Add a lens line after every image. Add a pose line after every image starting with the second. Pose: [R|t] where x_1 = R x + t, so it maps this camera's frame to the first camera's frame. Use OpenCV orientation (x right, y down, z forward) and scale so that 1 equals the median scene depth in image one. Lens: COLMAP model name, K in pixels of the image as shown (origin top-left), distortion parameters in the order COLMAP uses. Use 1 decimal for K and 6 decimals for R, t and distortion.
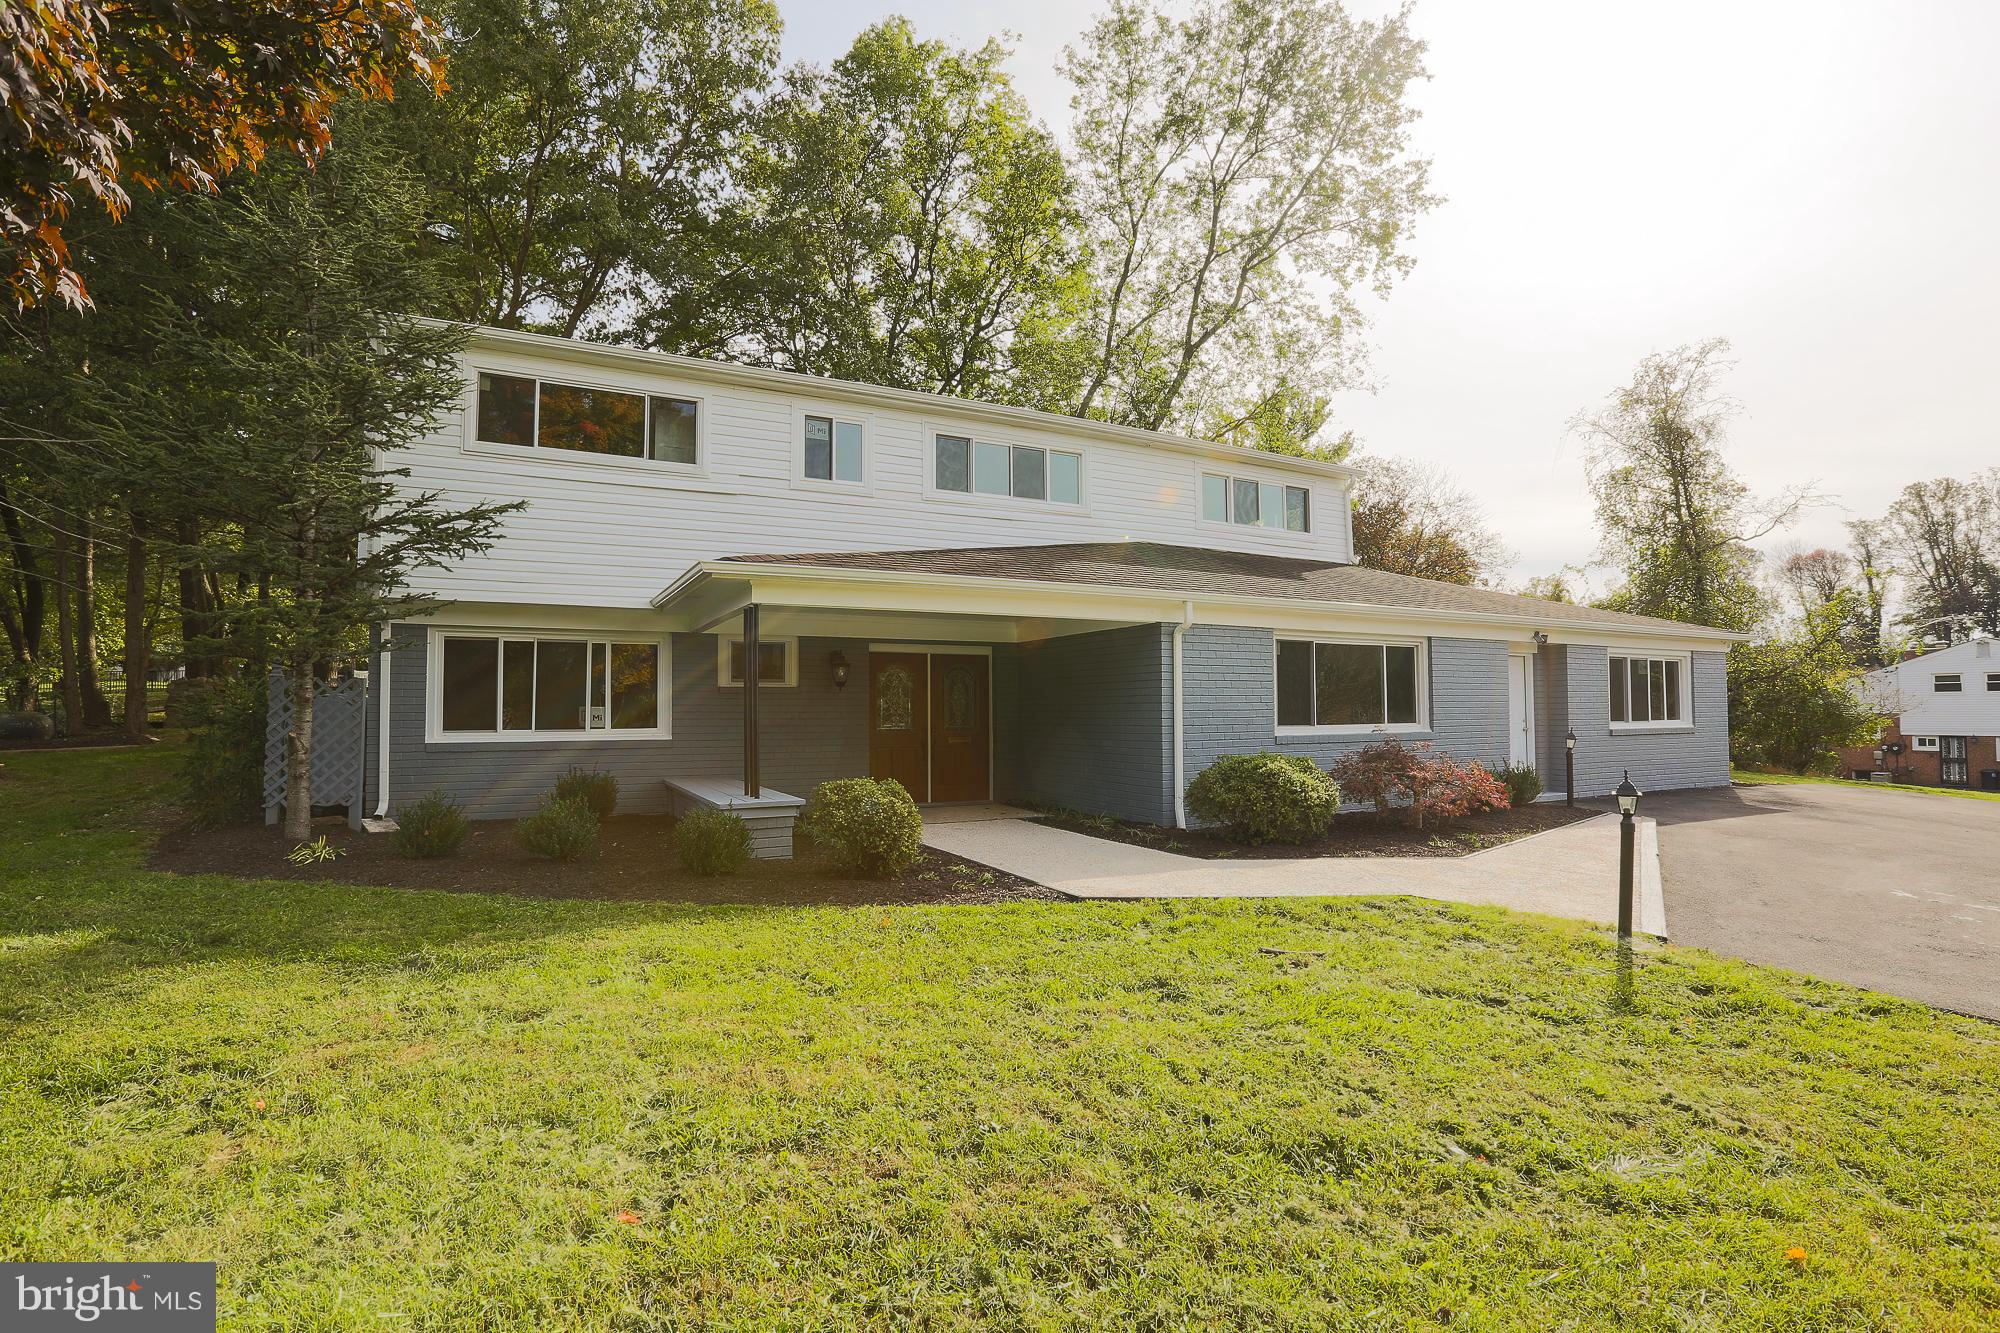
lens RADIAL K [[937.2, 0, 985.1], [0, 937.2, 678.3], [0, 0, 1]] dist [-0.055466, 0.019835]
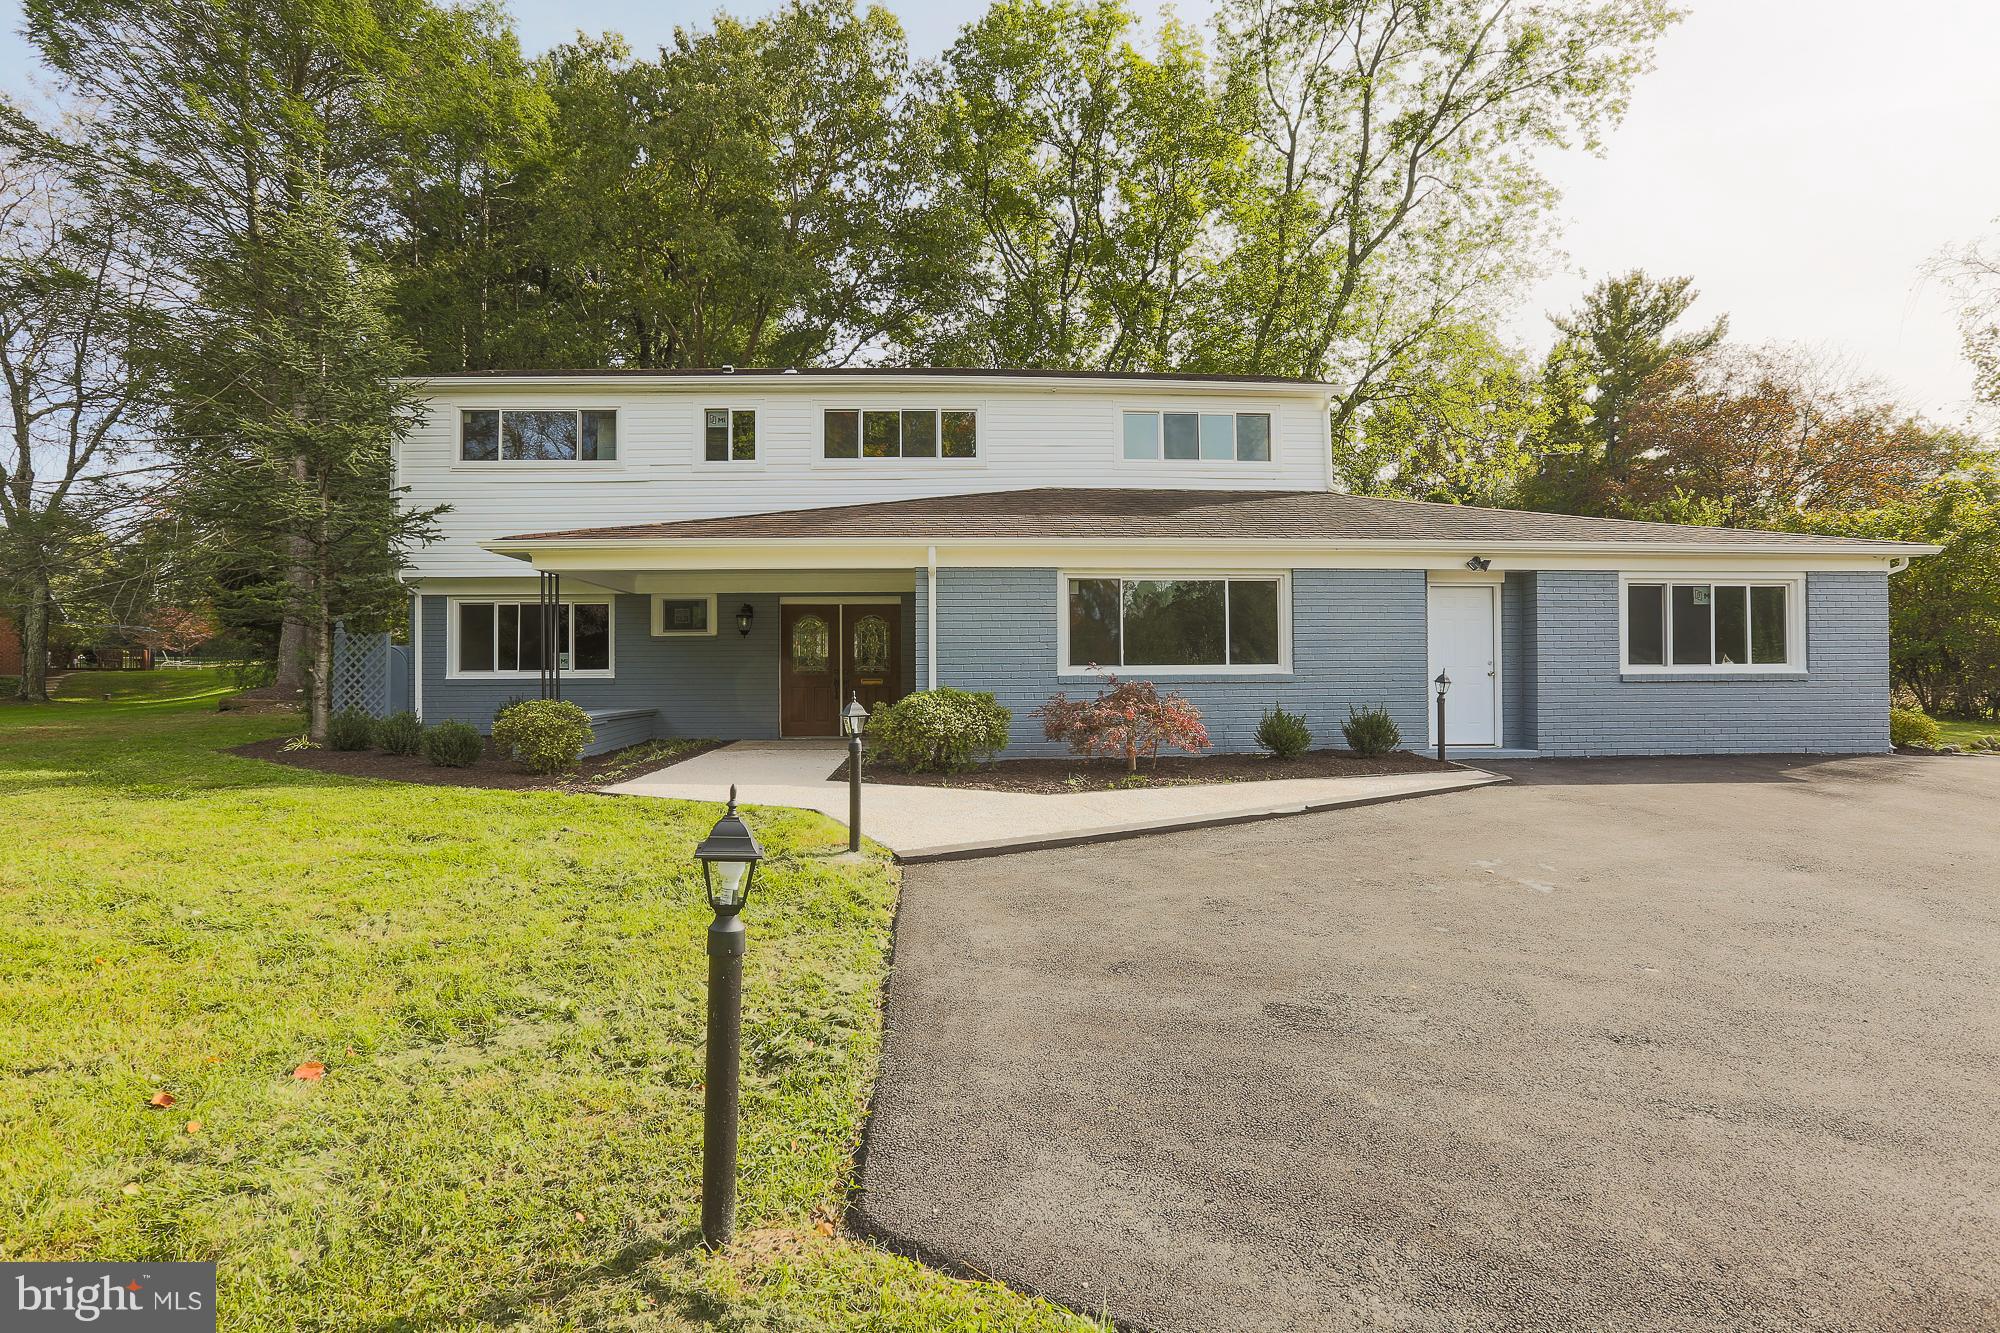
lens RADIAL K [[937.2, 0, 989.8], [0, 937.2, 673.1], [0, 0, 1]] dist [-0.055466, 0.019835]
pose [[0.909370, -0.000474, -0.415988, 0.476050], [0.016473, 0.999256, 0.034871, 0.016503], [0.415662, -0.038563, 0.908701, 0.037929]]
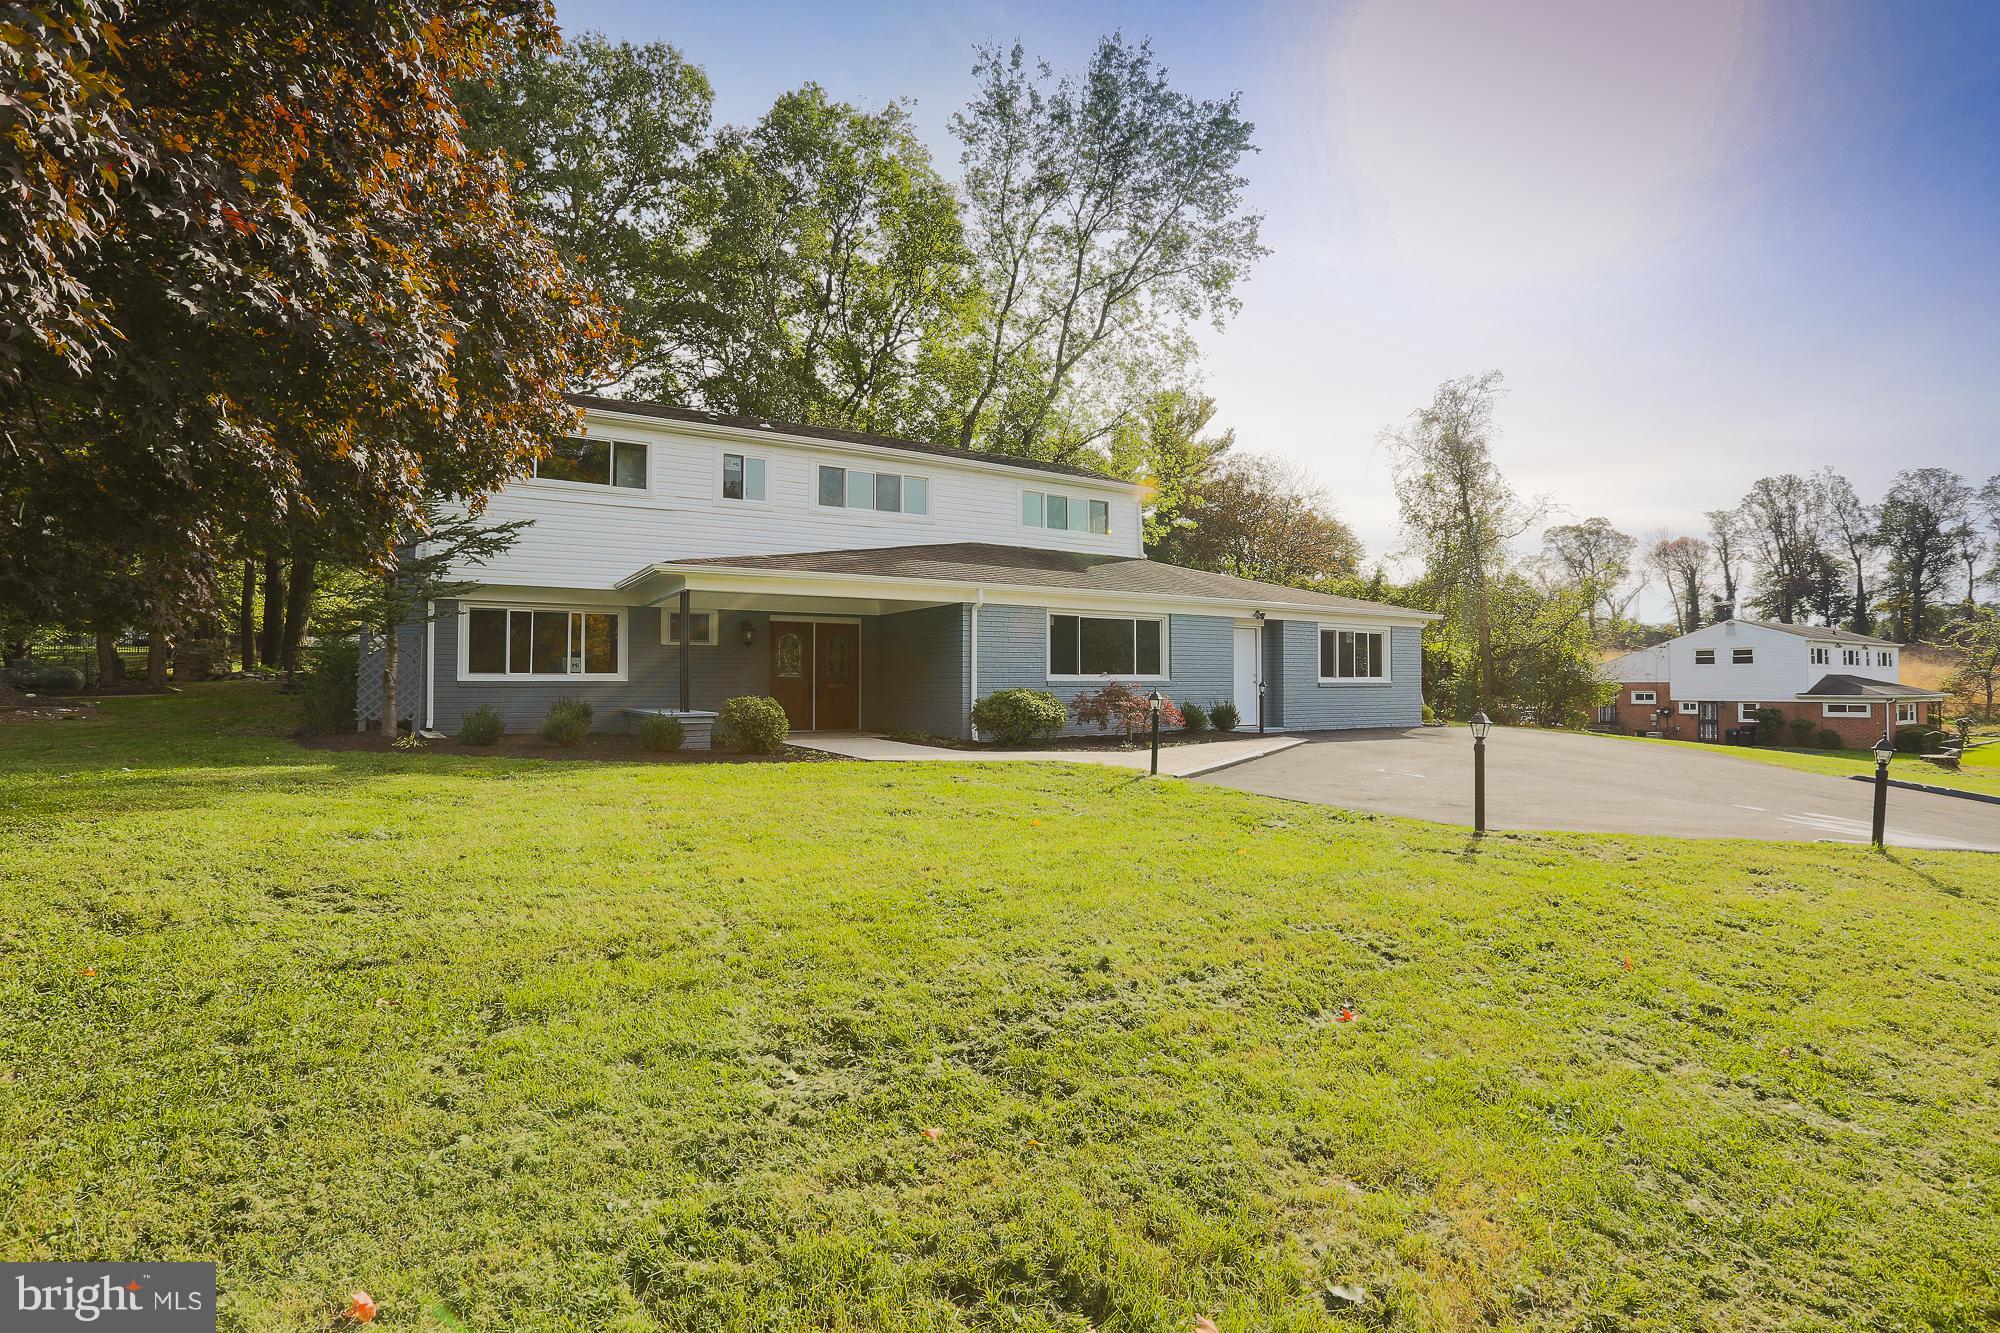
lens RADIAL K [[937.2, 0, 988.3], [0, 937.2, 666.9], [0, 0, 1]] dist [-0.055466, 0.019835]
pose [[0.997490, 0.006000, 0.070557, 0.082452], [-0.007223, 0.999828, 0.017098, 0.011104], [-0.070442, -0.017565, 0.997361, -0.332240]]
